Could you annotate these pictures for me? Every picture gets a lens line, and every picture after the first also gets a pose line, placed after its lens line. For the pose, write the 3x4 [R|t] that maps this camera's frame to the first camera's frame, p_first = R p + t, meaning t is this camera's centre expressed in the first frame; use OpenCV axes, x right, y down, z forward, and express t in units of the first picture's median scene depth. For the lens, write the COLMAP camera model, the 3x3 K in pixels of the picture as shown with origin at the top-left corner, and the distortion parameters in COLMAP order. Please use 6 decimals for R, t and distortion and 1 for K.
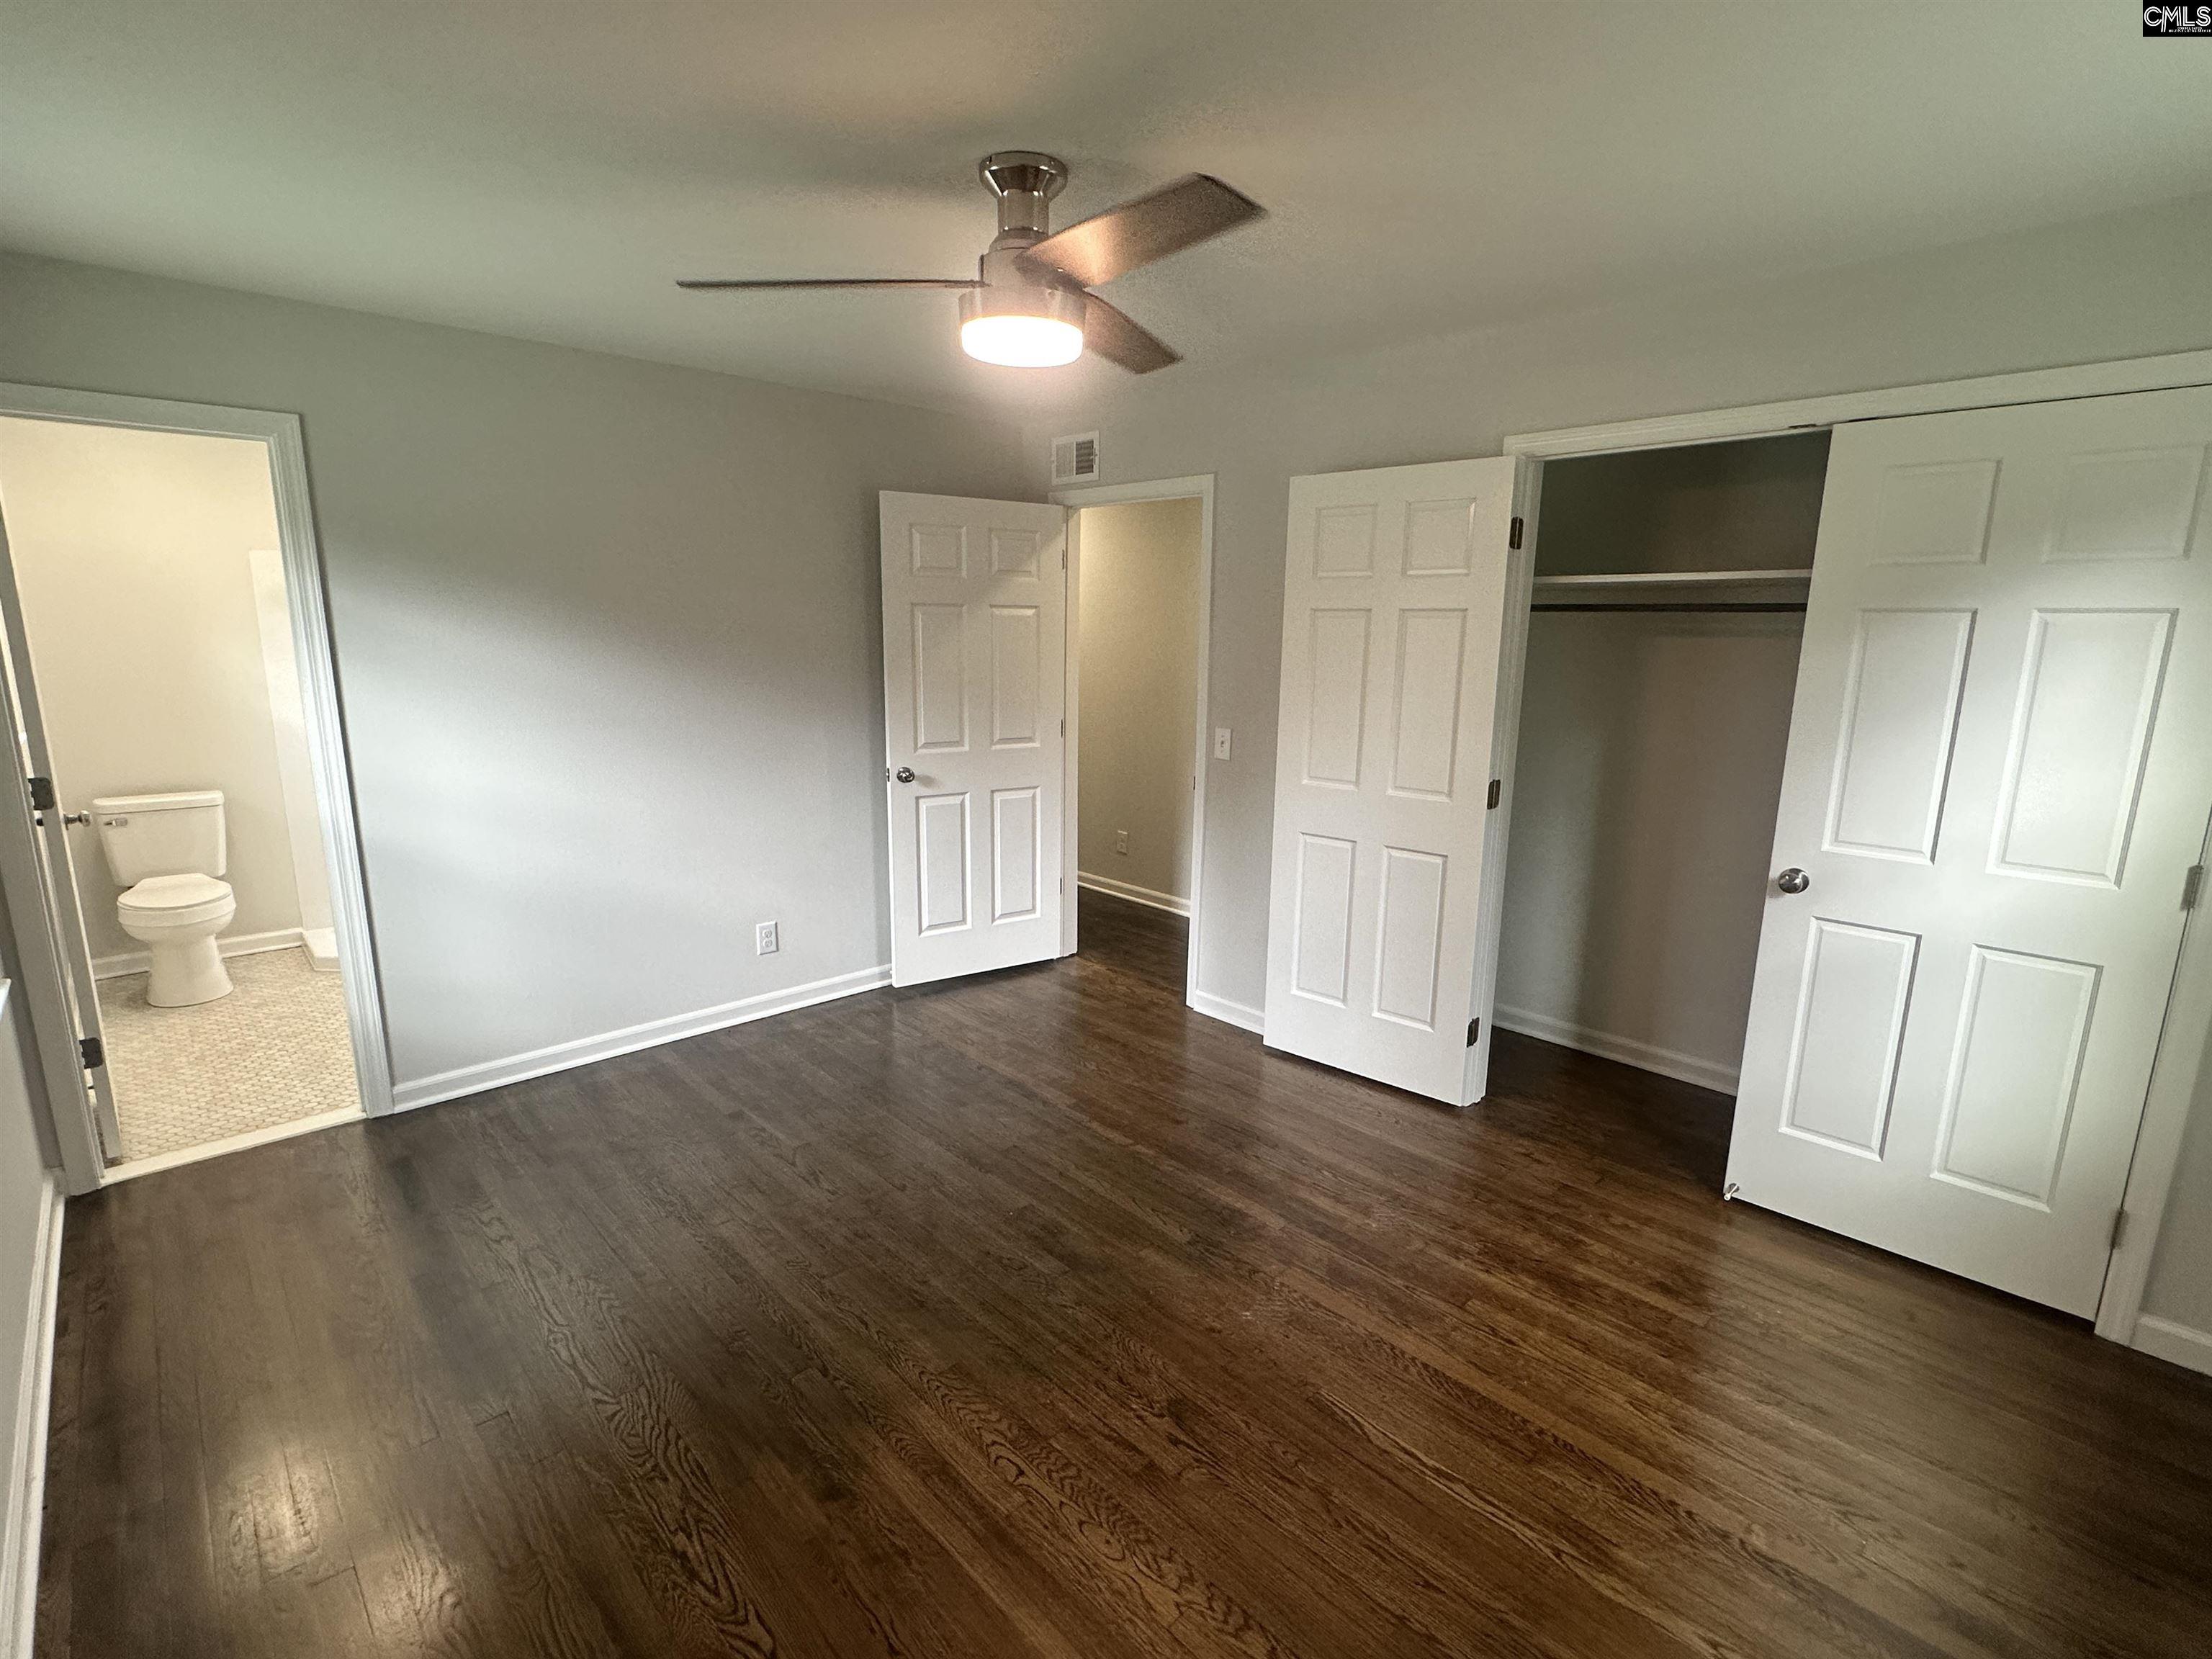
lens RADIAL K [[1040.7, 0, 1101.1], [0, 1040.7, 833.6], [0, 0, 1]] dist [0.004300, 0.000407]
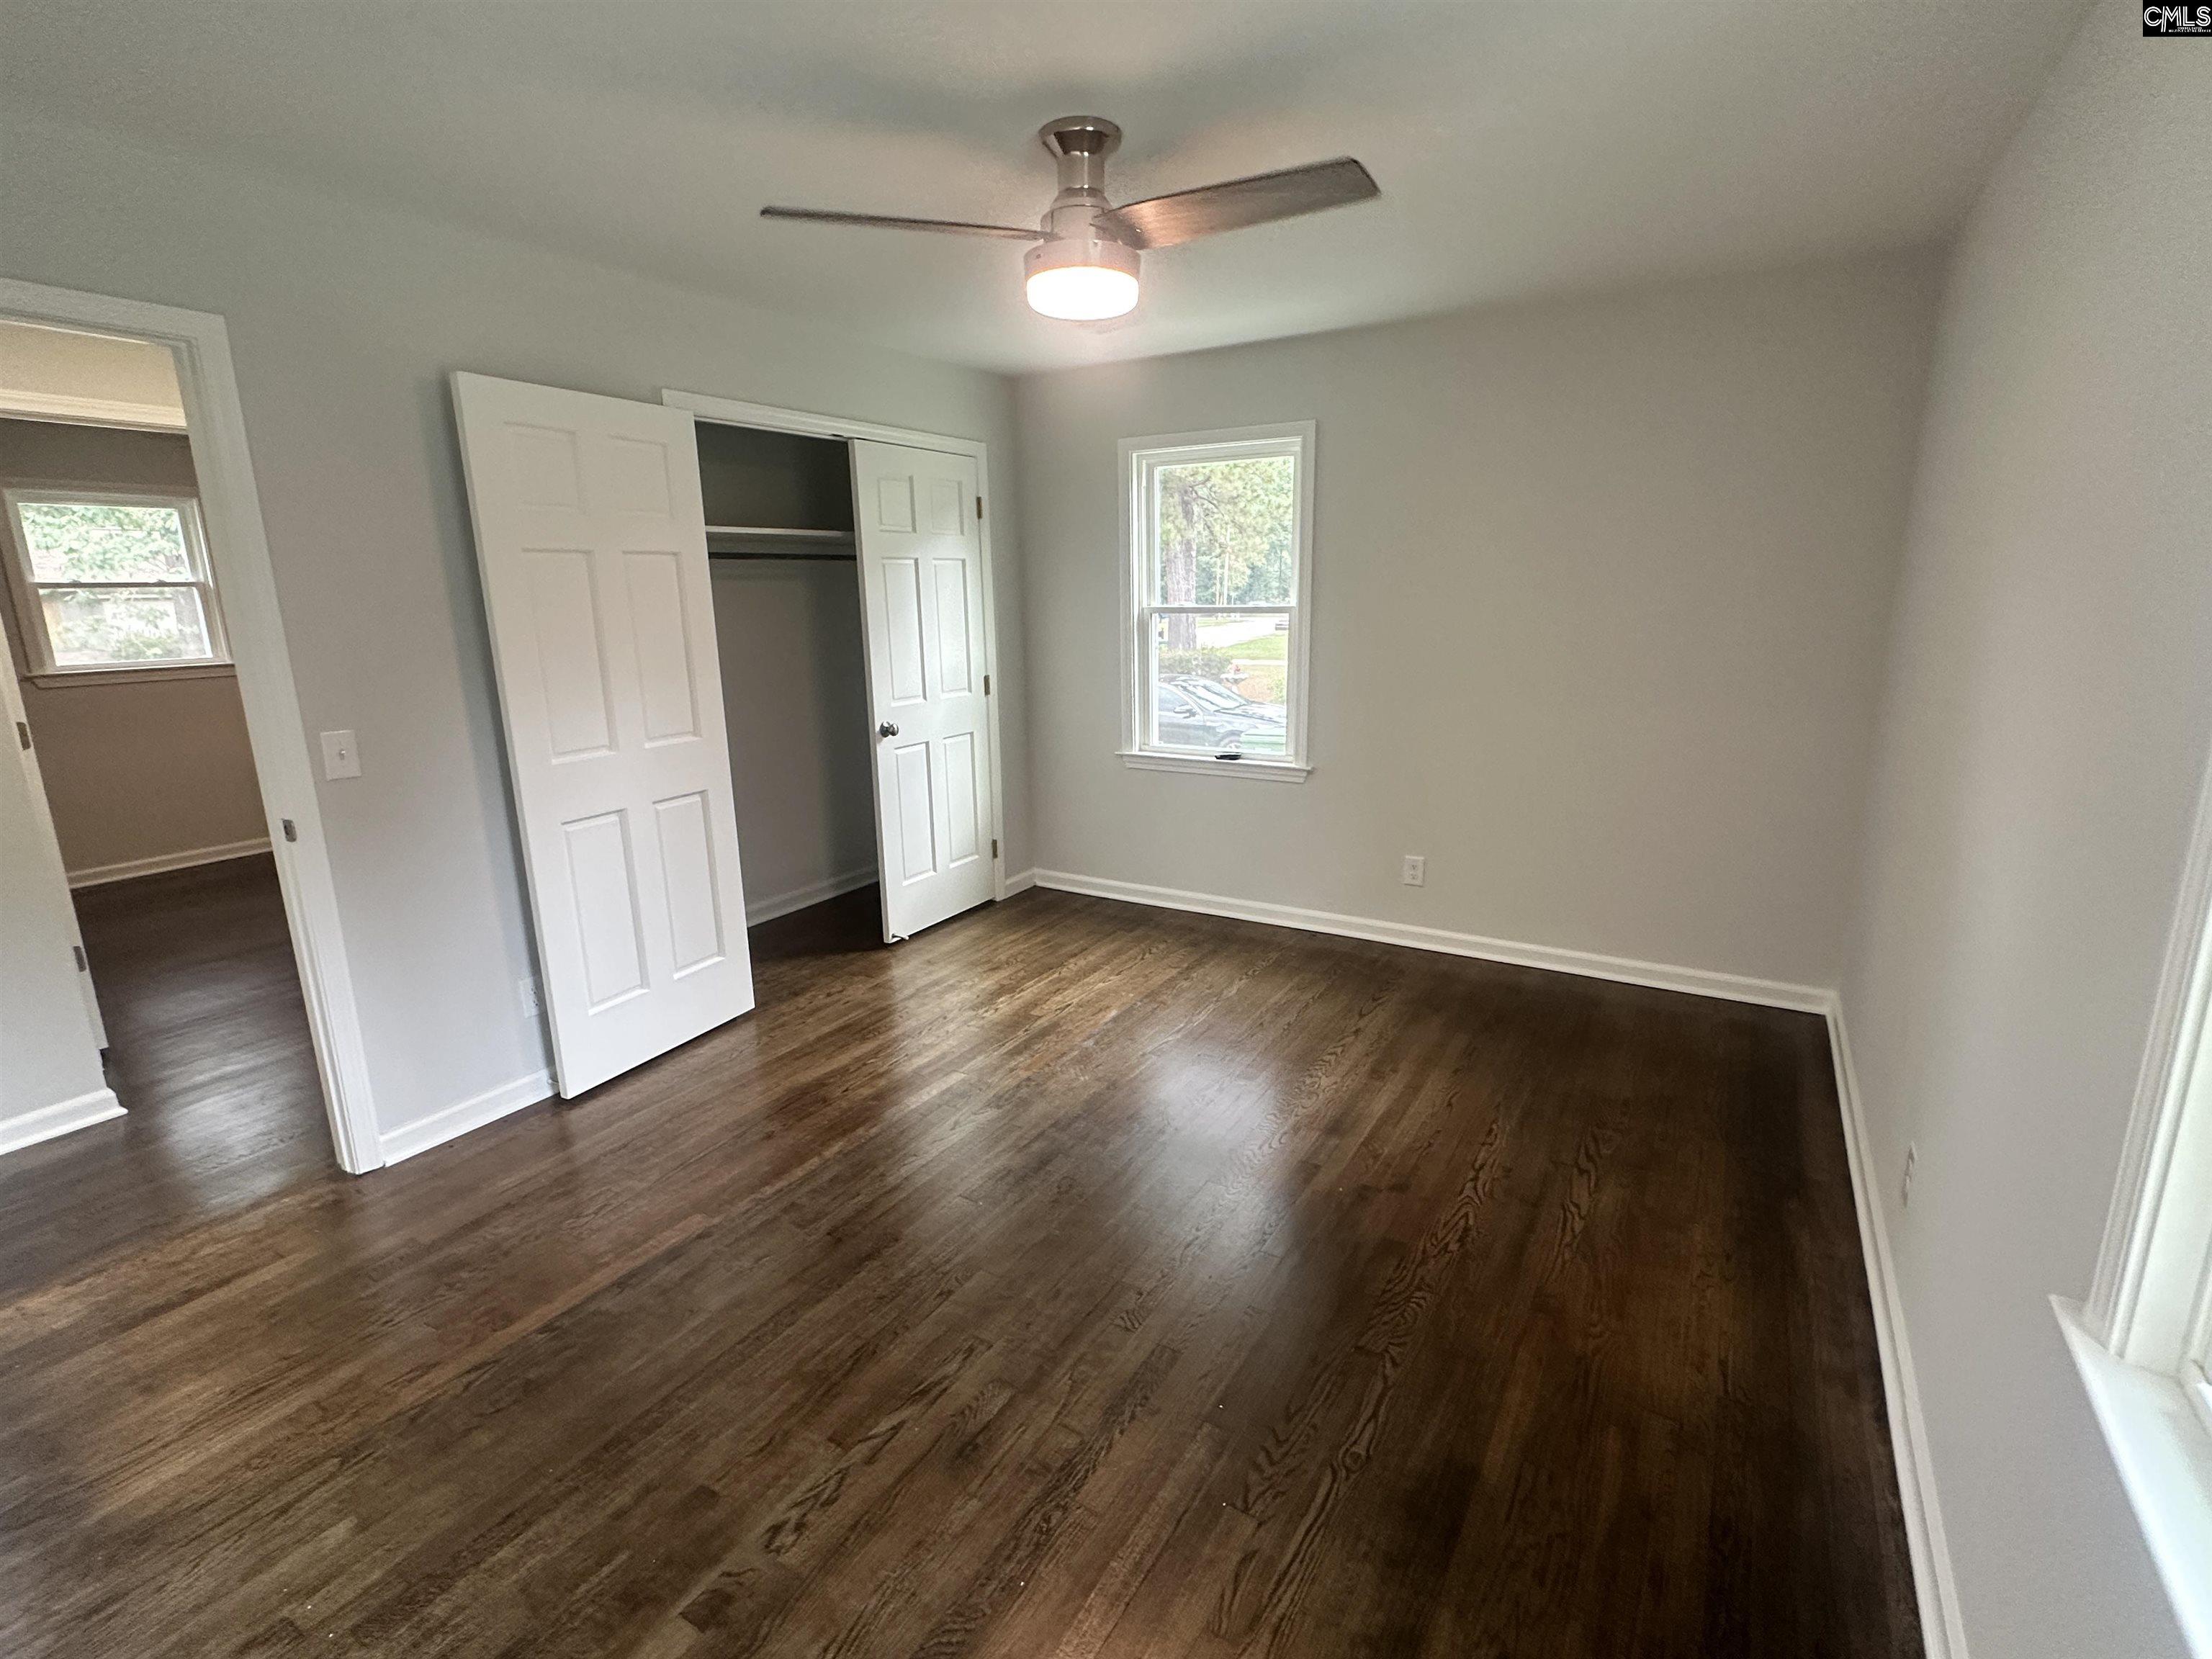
lens RADIAL K [[1040.7, 0, 1101.1], [0, 1040.7, 833.6], [0, 0, 1]] dist [0.004300, 0.000407]
pose [[-0.261367, -0.228620, 0.937774, -0.979624], [0.204126, 0.936481, 0.285196, -0.199676], [-0.943409, 0.265965, -0.198098, 1.073032]]
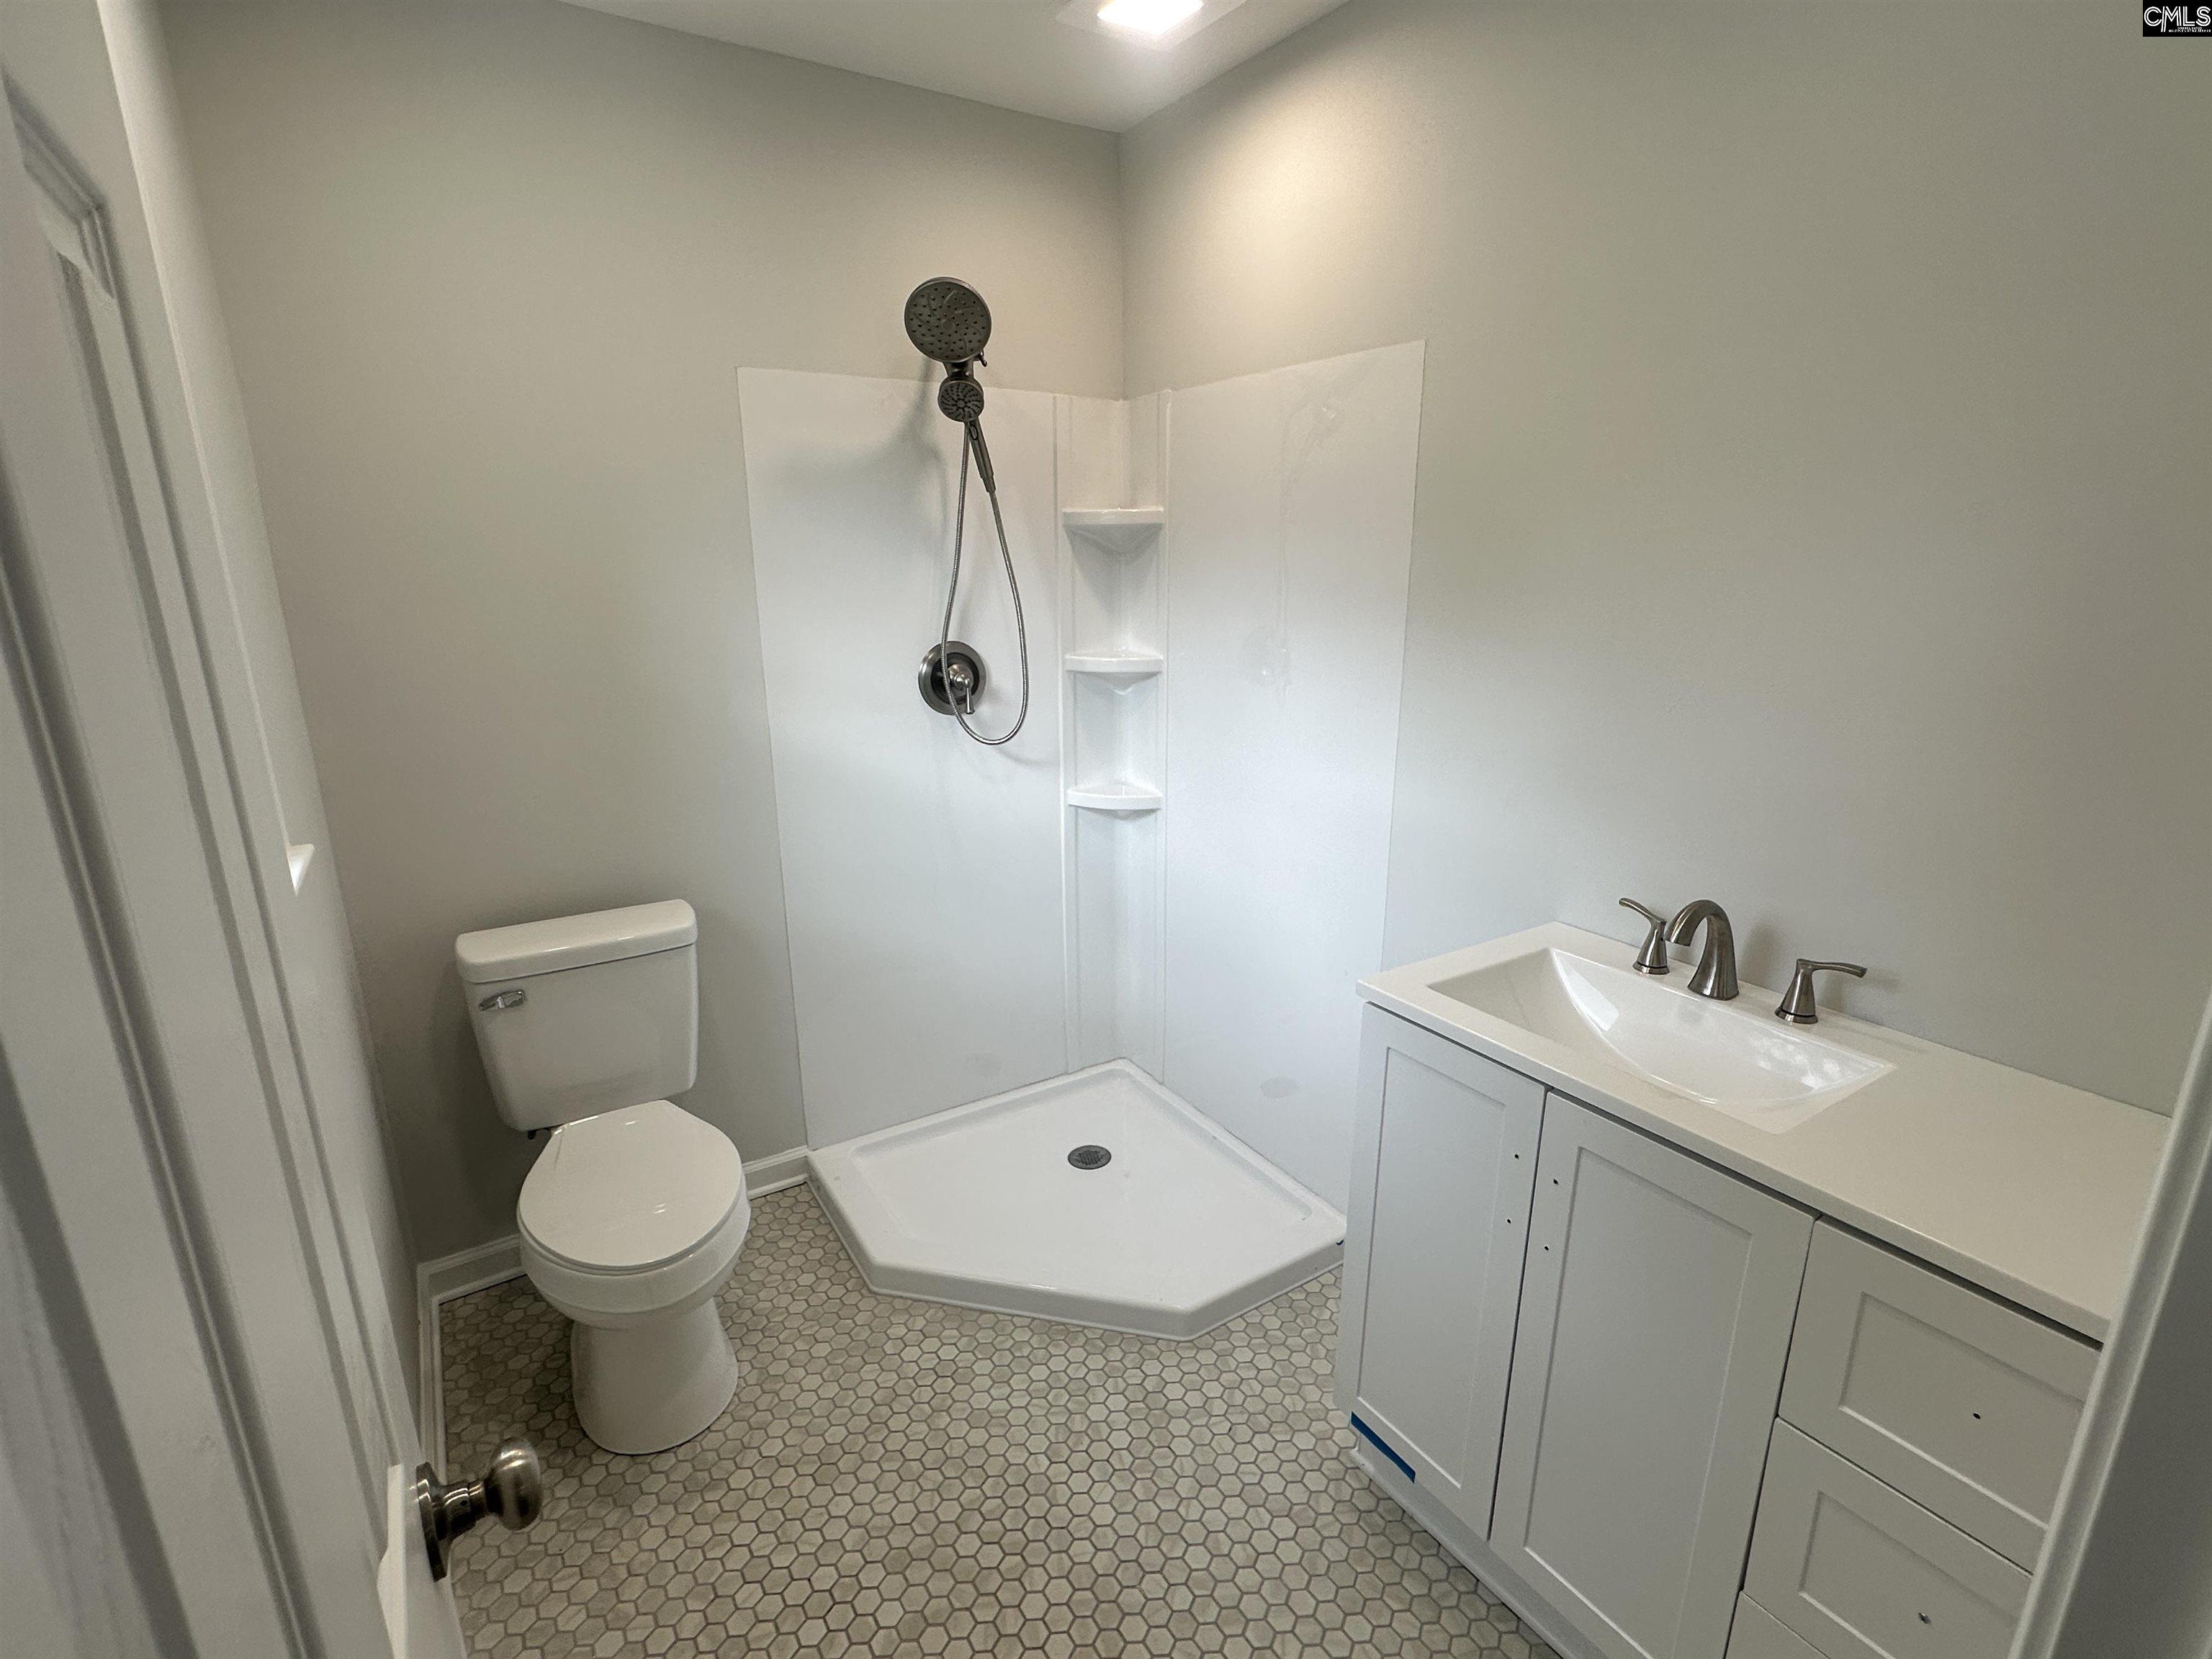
lens RADIAL K [[1040.7, 0, 1101.1], [0, 1040.7, 833.6], [0, 0, 1]] dist [0.004300, 0.000407]
pose [[0.983176, 0.034674, -0.179338, -0.338357], [-0.021779, 0.997066, 0.073378, -0.062884], [0.181357, -0.068238, 0.981047, 0.339509]]
